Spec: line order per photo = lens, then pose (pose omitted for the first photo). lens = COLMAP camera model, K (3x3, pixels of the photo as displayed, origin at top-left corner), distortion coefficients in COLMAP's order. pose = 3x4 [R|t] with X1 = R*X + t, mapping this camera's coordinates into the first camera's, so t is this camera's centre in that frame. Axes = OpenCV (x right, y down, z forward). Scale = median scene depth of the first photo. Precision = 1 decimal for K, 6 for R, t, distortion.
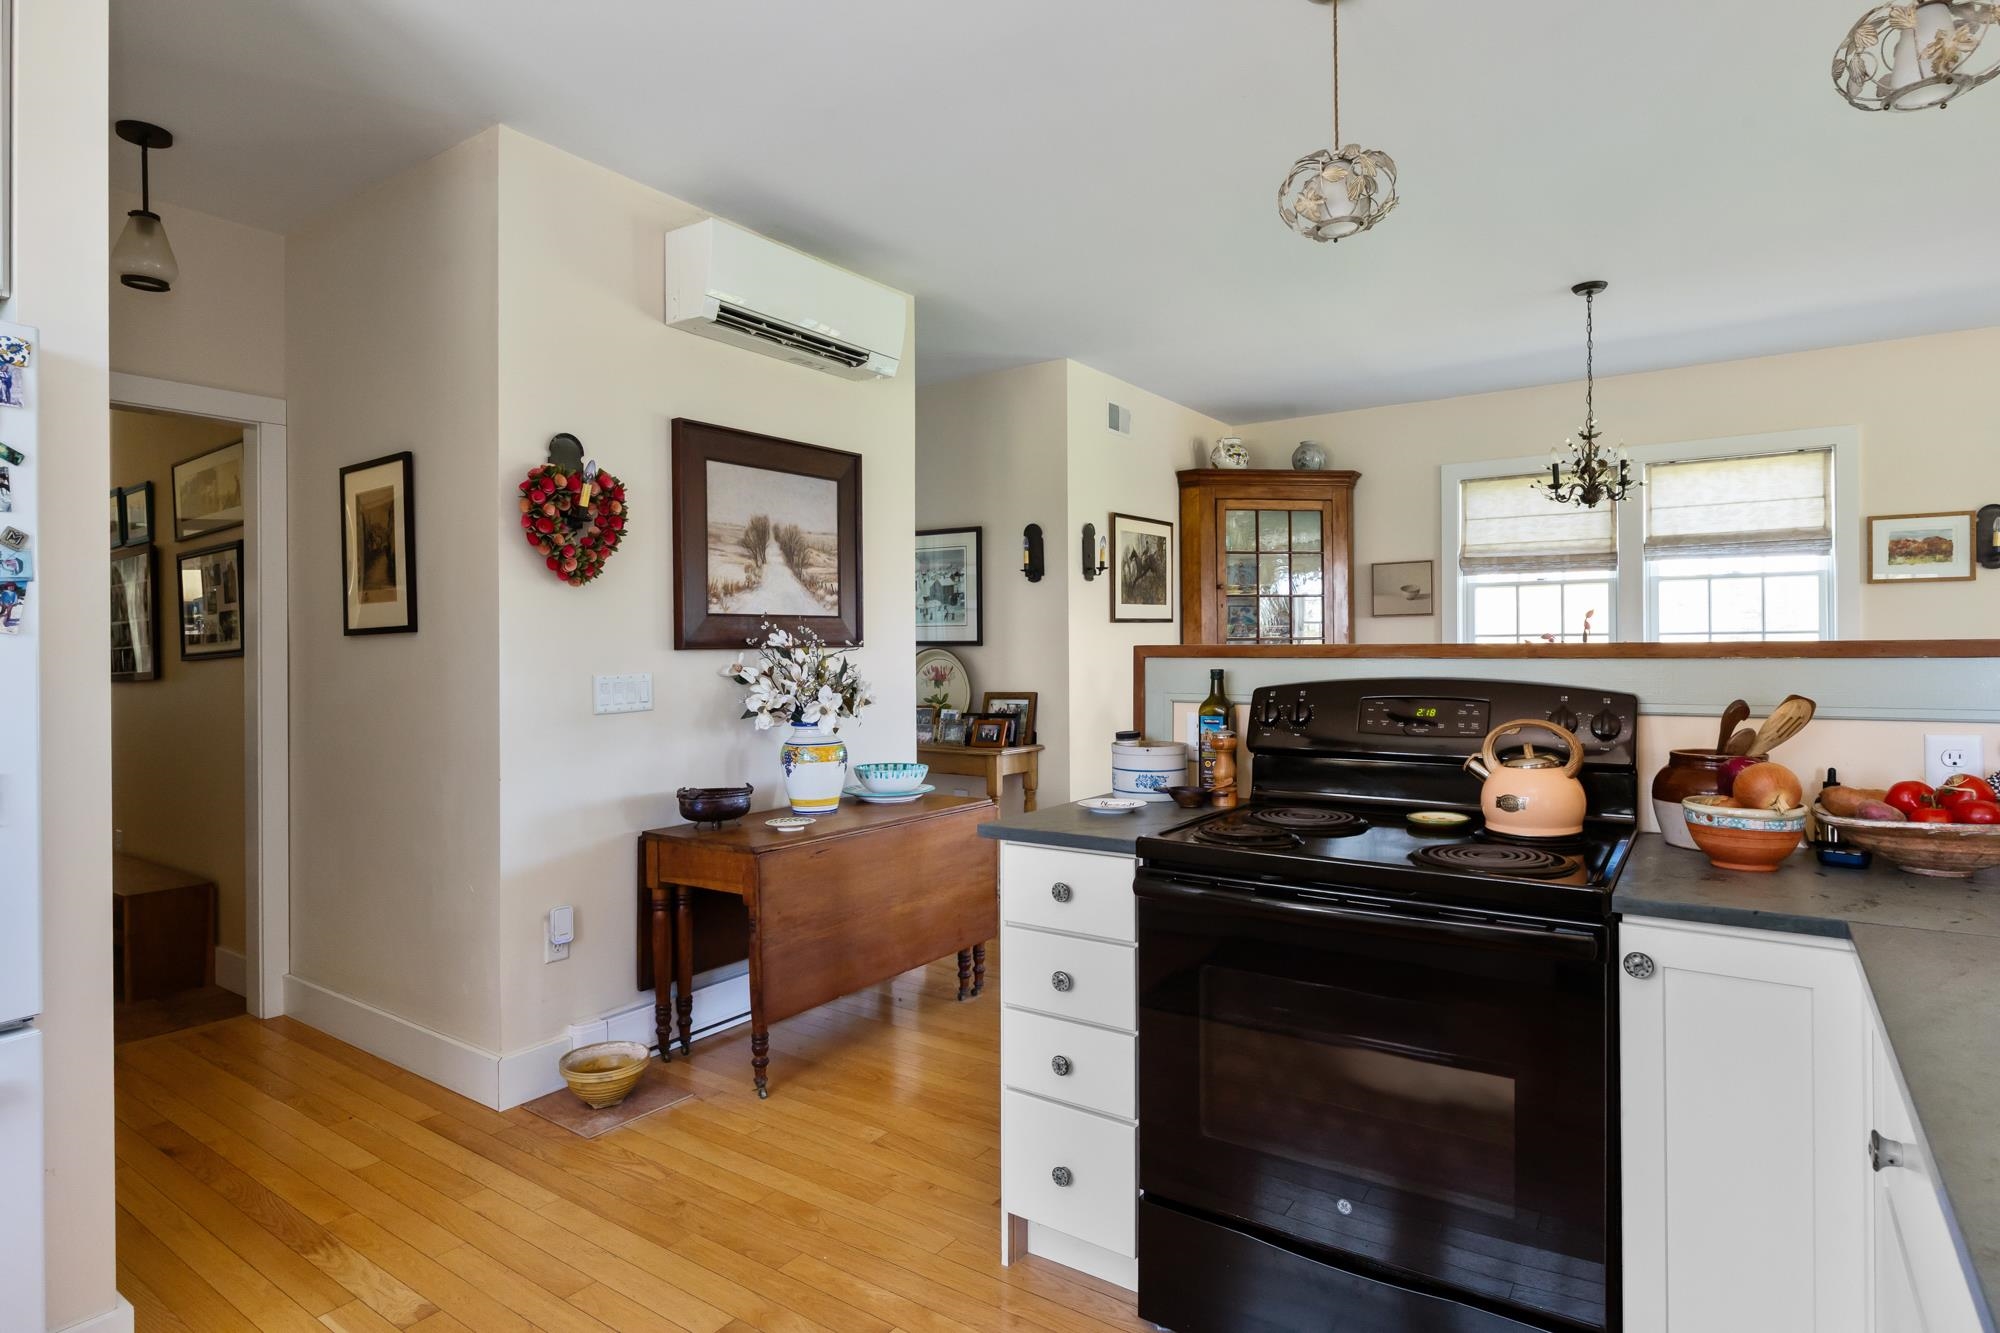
lens RADIAL K [[1051.5, 0, 998.8], [0, 1051.5, 661.8], [0, 0, 1]] dist [0.001343, 0.000287]
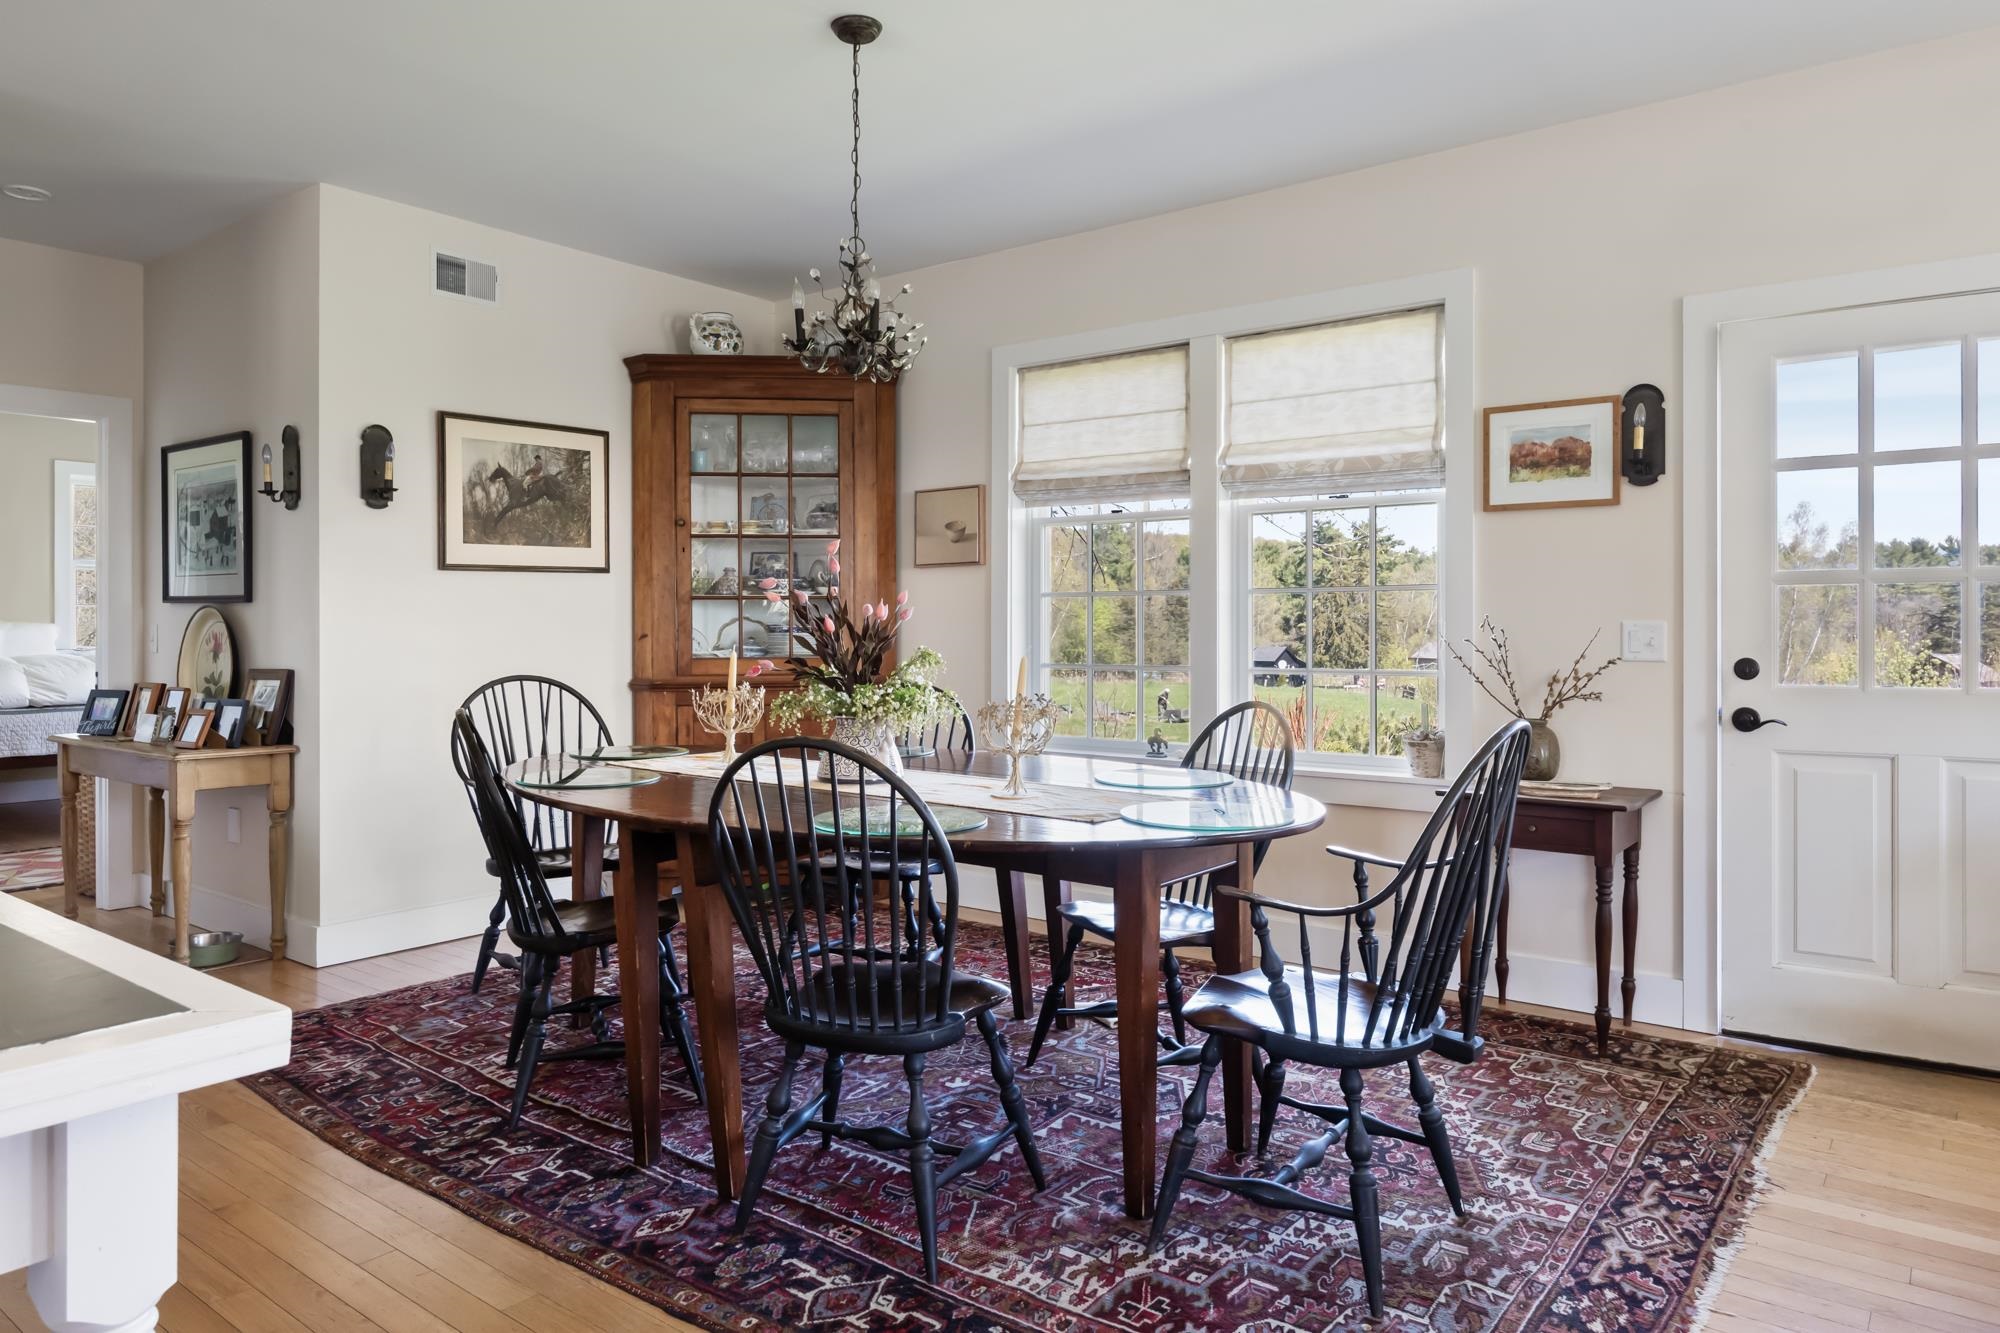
lens RADIAL K [[1266.8, 0, 1008.6], [0, 1266.8, 654.3], [0, 0, 1]] dist [-0.001980, -0.001093]
pose [[0.998463, 0.007623, -0.054890, 0.511618], [-0.007158, 0.999937, 0.008650, 0.008096], [0.054952, -0.008244, 0.998455, 0.180226]]
